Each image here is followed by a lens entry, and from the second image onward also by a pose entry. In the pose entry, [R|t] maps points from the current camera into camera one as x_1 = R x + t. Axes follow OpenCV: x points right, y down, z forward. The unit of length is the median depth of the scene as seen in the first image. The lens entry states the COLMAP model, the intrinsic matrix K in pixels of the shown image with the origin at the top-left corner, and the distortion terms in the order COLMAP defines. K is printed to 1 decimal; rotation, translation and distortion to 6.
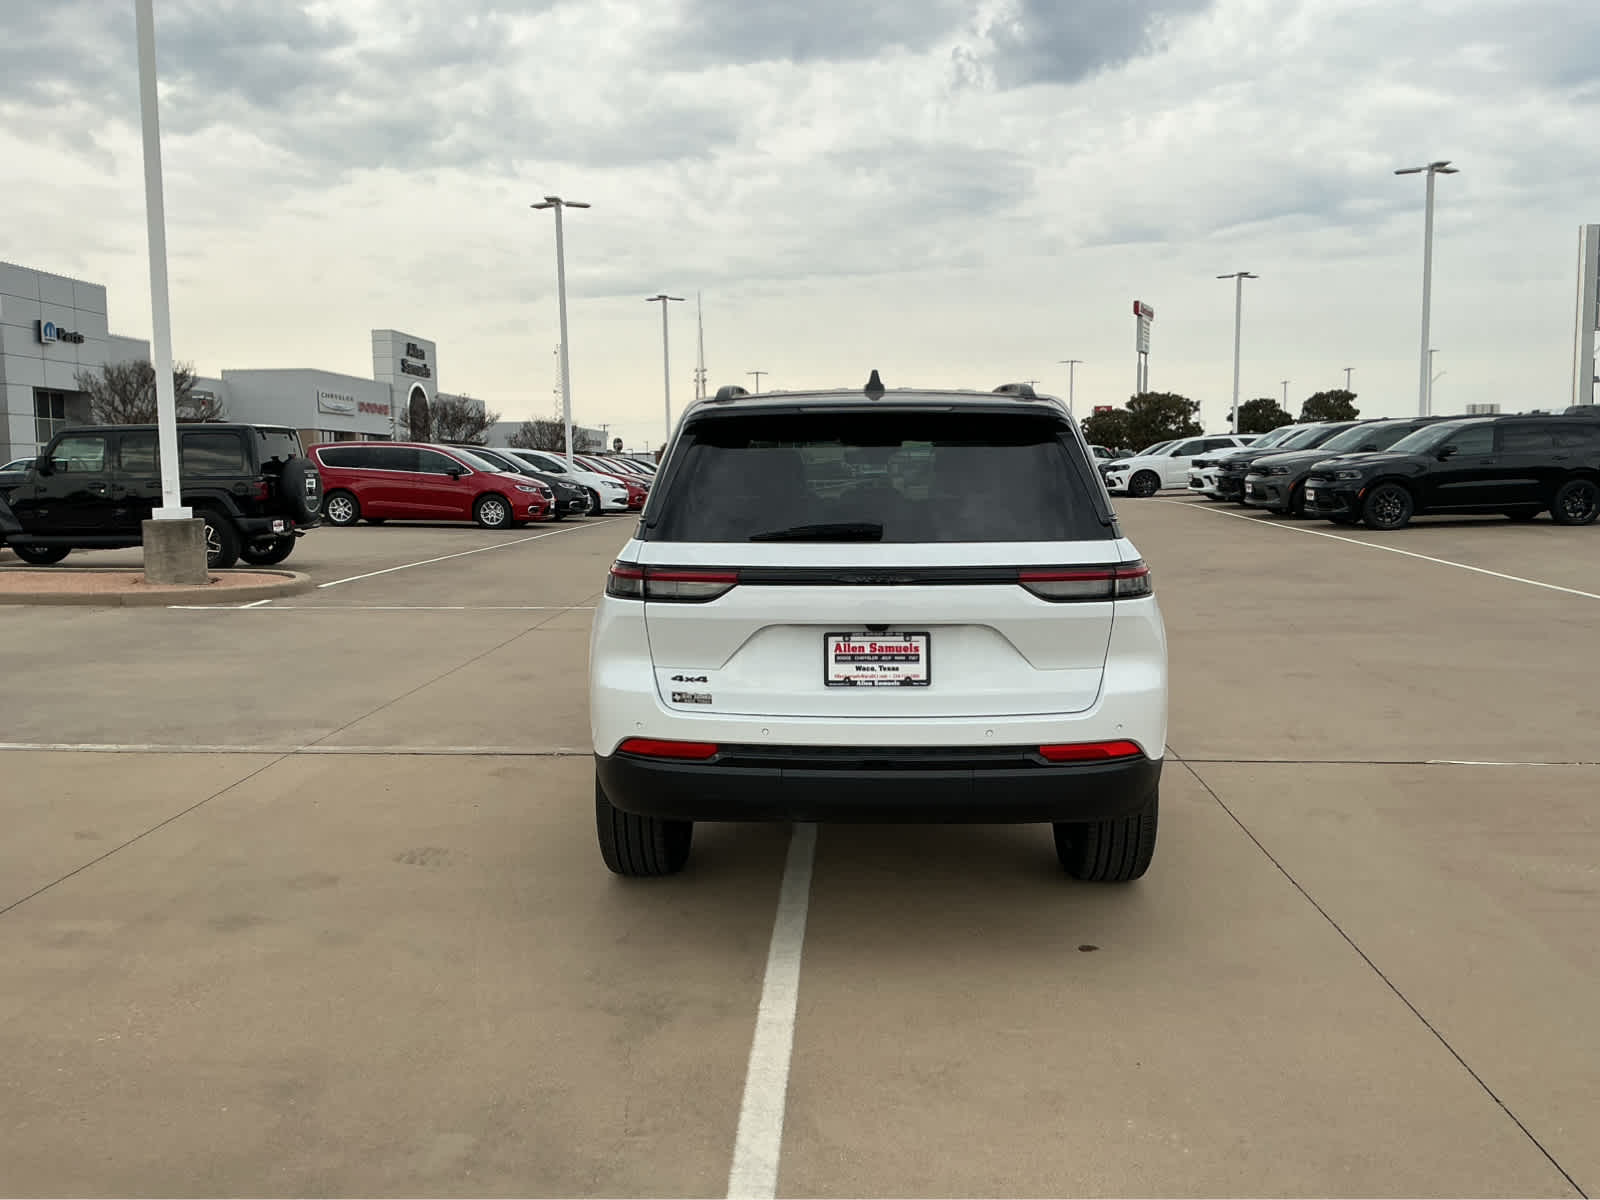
lens RADIAL K [[1336.0, 0, 795.9], [0, 1336.0, 666.0], [0, 0, 1]] dist [0.060751, -0.105992]
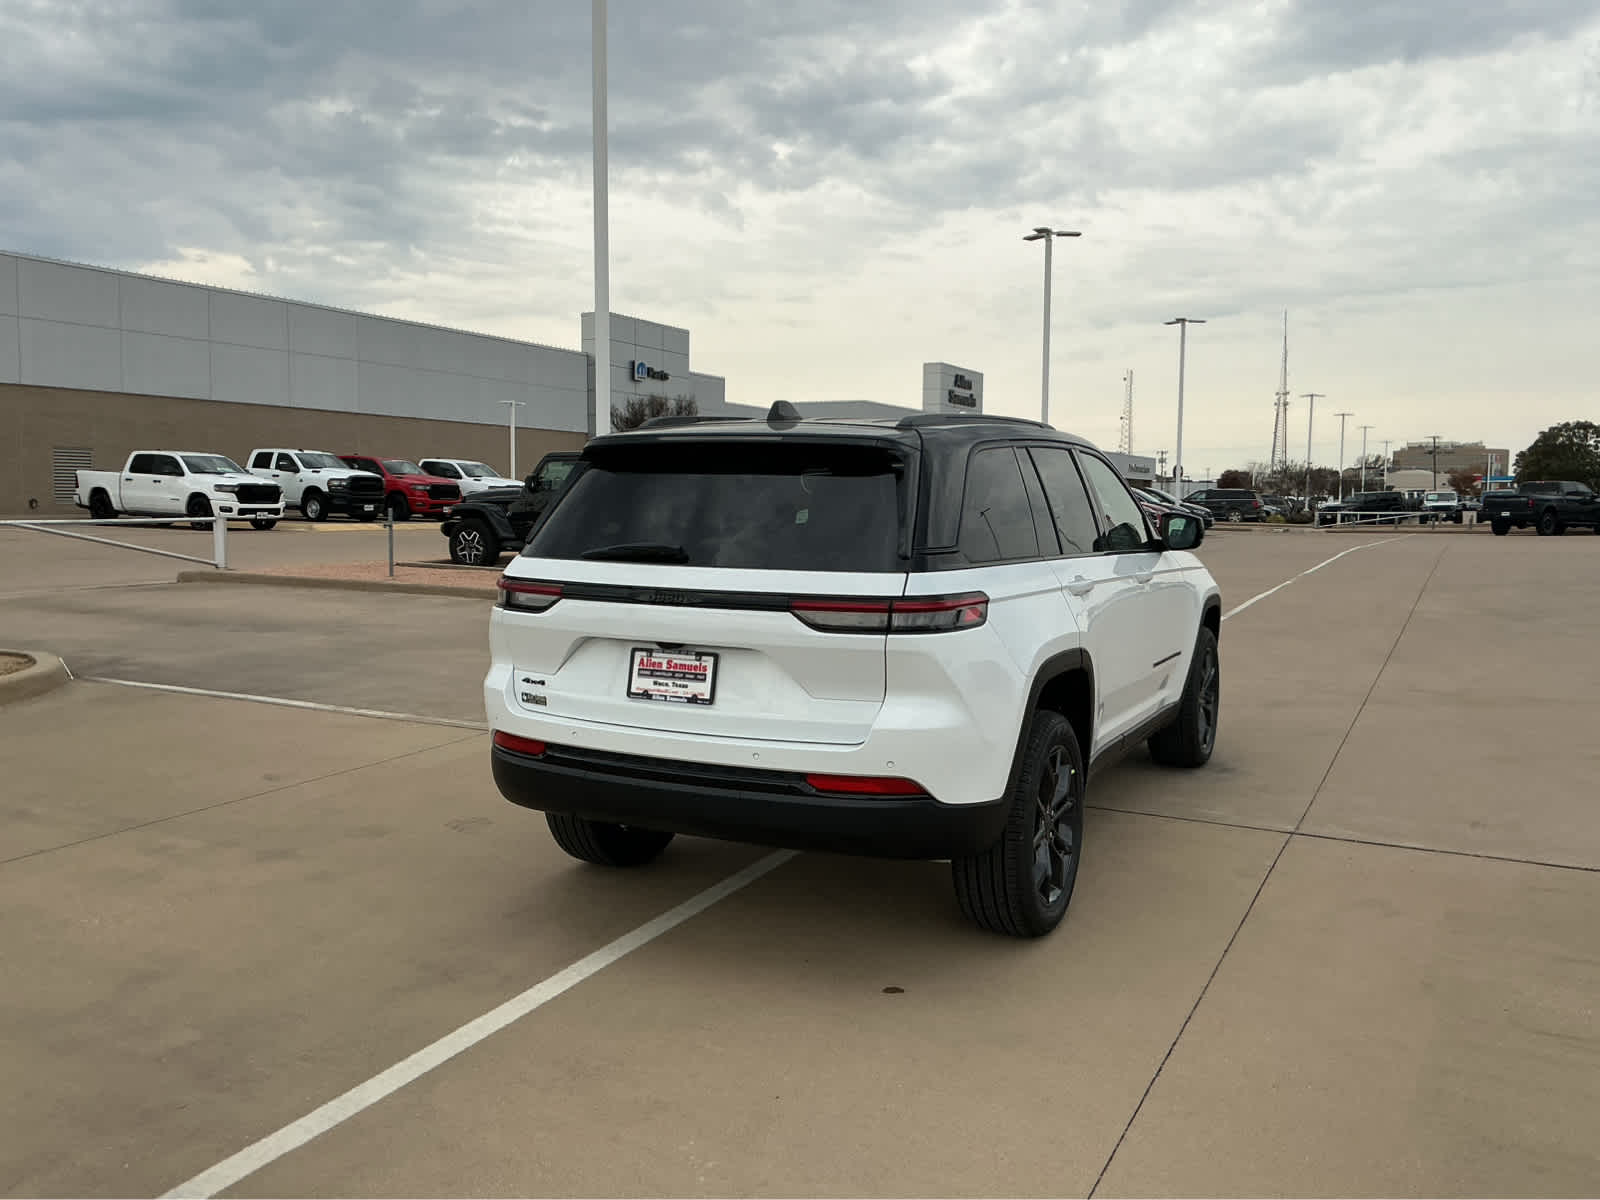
lens RADIAL K [[1336.0, 0, 779.1], [0, 1336.0, 654.4], [0, 0, 1]] dist [0.060751, -0.105992]
pose [[0.907834, 0.069077, -0.413601, 0.049082], [-0.080676, 0.996684, -0.010620, -0.001497], [0.411495, 0.043008, 0.910396, 0.006528]]
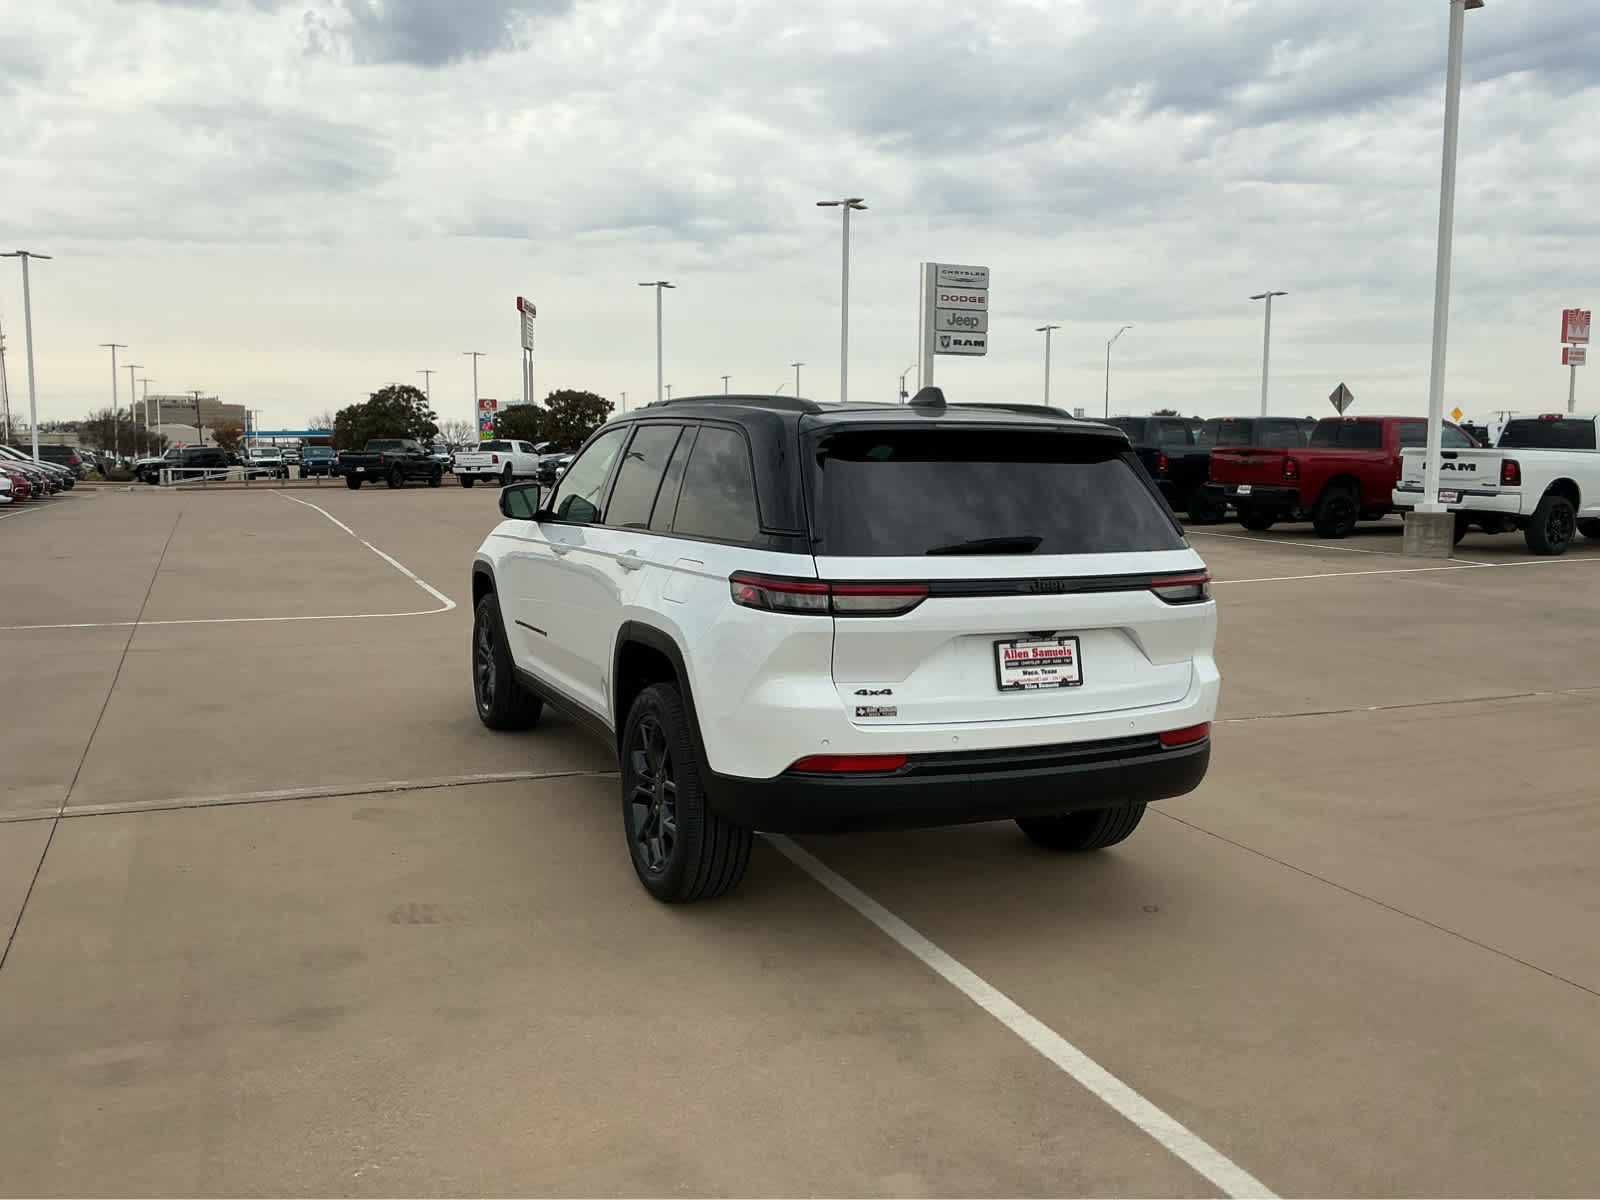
lens RADIAL K [[1336.0, 0, 806.5], [0, 1336.0, 675.7], [0, 0, 1]] dist [0.060751, -0.105992]
pose [[0.888121, -0.054668, 0.456348, -0.050854], [0.049241, 0.998504, 0.023785, -0.002568], [-0.456965, 0.001348, 0.889484, 0.011543]]
